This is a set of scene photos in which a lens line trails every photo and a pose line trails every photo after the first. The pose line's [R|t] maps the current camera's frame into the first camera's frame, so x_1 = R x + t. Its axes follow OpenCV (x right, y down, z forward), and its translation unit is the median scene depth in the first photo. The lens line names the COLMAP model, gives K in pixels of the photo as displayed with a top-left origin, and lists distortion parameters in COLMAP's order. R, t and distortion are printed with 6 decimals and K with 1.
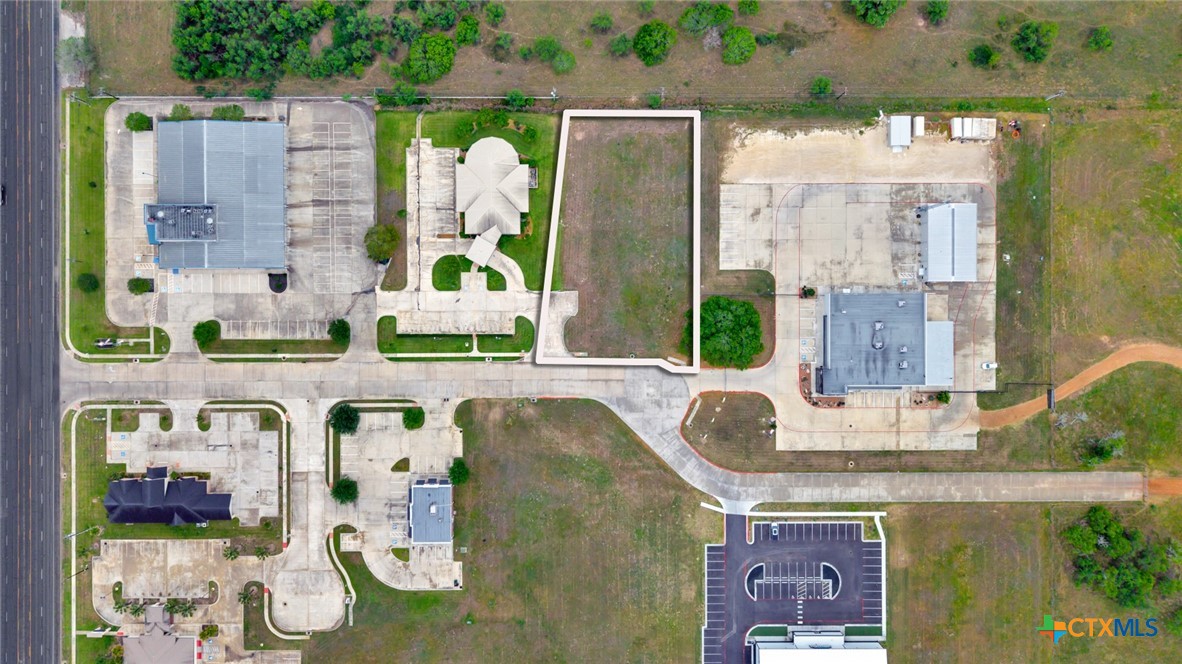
lens RADIAL K [[813.9, 0, 591.0], [0, 813.9, 332.0], [0, 0, 1]] dist [0.048449, -0.097830]
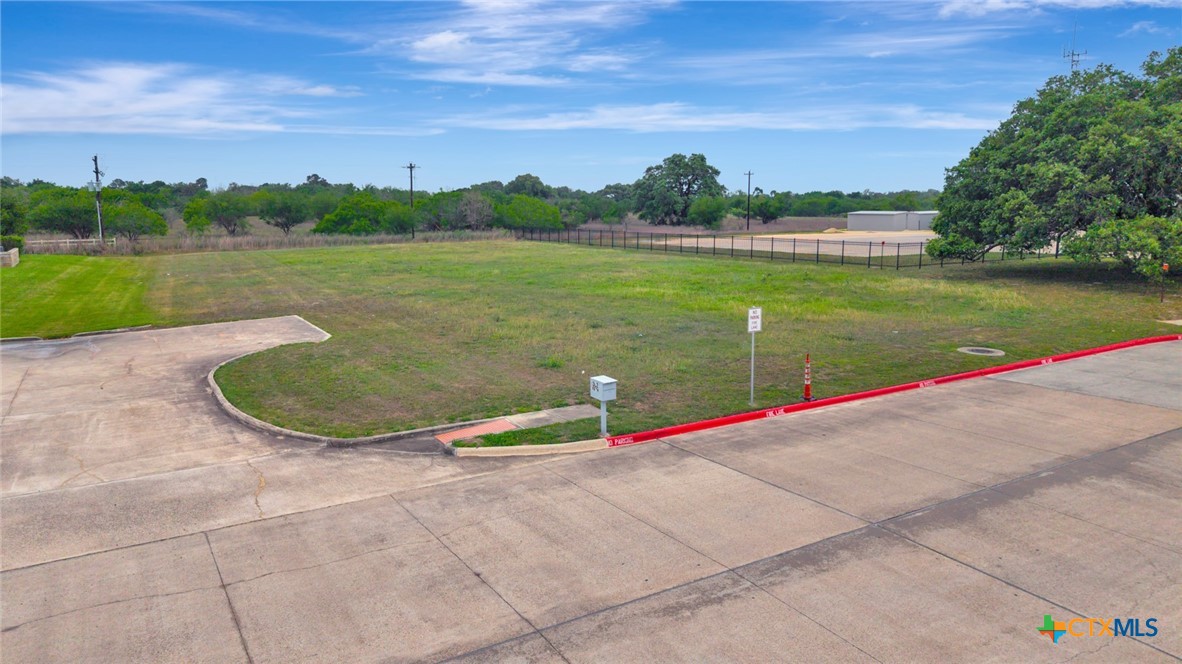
lens RADIAL K [[790.4, 0, 584.4], [0, 790.4, 331.1], [0, 0, 1]] dist [0.042285, -0.046314]
pose [[0.858195, -0.077148, 0.507494, -0.042658], [0.513271, 0.143274, -0.846183, 0.088682], [-0.007430, 0.986672, 0.162555, 0.981268]]
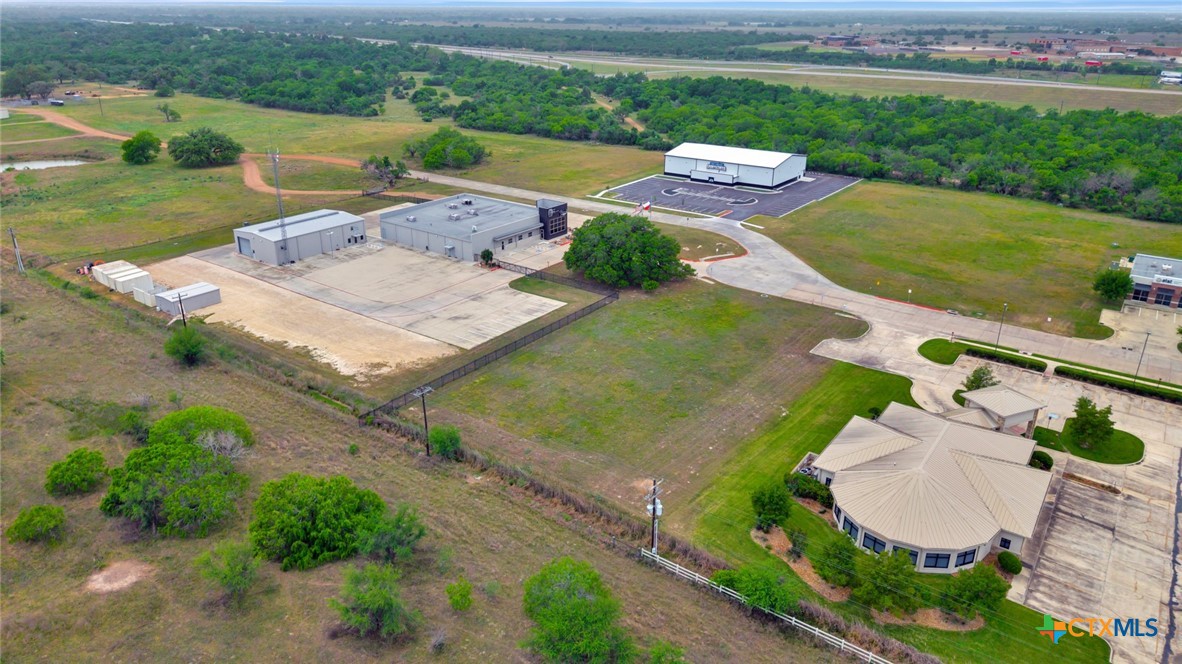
lens RADIAL K [[790.4, 0, 584.4], [0, 790.4, 331.1], [0, 0, 1]] dist [0.042285, -0.046314]
pose [[-0.805263, -0.224727, 0.548679, -0.175527], [0.592901, -0.298241, 0.748011, -0.510646], [-0.004460, 0.927658, 0.373403, 0.800057]]
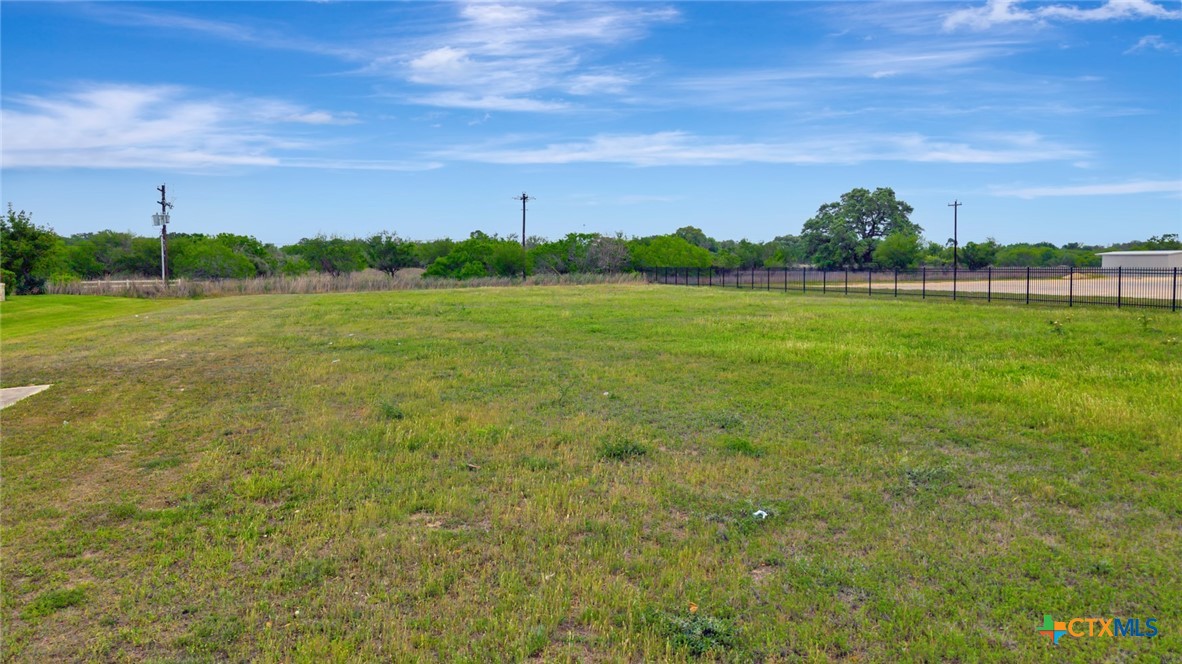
lens RADIAL K [[790.4, 0, 584.4], [0, 790.4, 331.1], [0, 0, 1]] dist [0.042285, -0.046314]
pose [[0.946885, -0.026690, 0.320463, 0.004081], [0.321563, 0.086280, -0.942949, 0.024839], [-0.002482, 0.995913, 0.090280, 0.990509]]
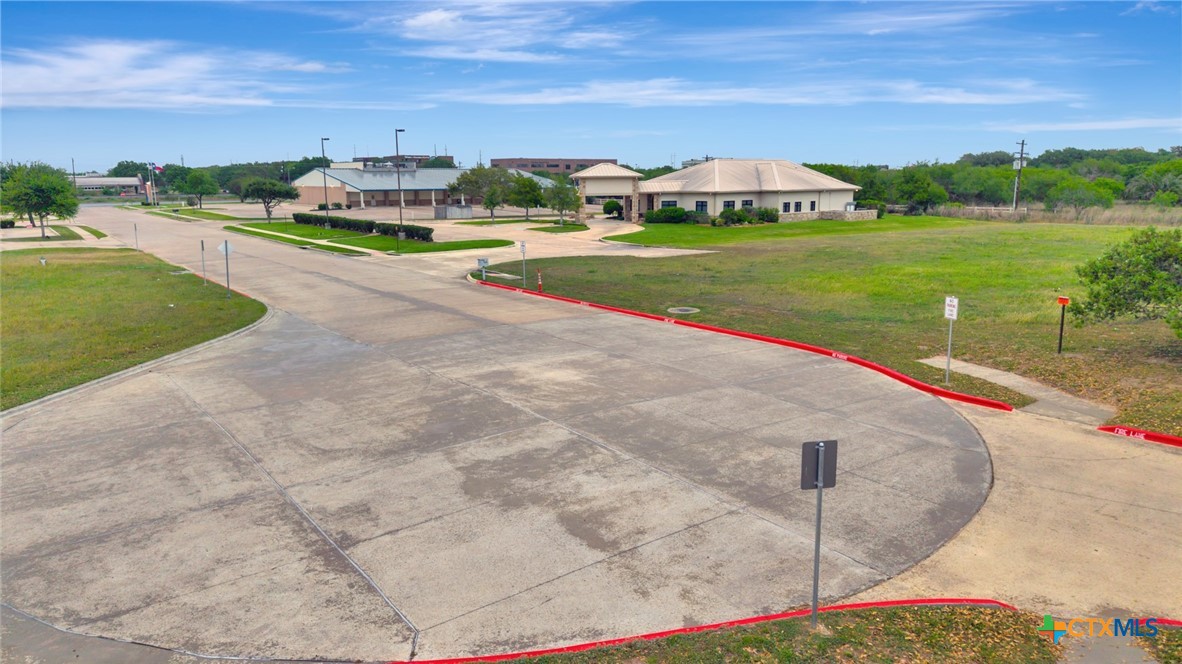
lens RADIAL K [[790.4, 0, 584.4], [0, 790.4, 331.1], [0, 0, 1]] dist [0.042285, -0.046314]
pose [[0.598662, 0.158668, -0.785129, 0.143597], [-0.800971, 0.127210, -0.585033, 0.119570], [0.007051, 0.979103, 0.203244, 0.976477]]
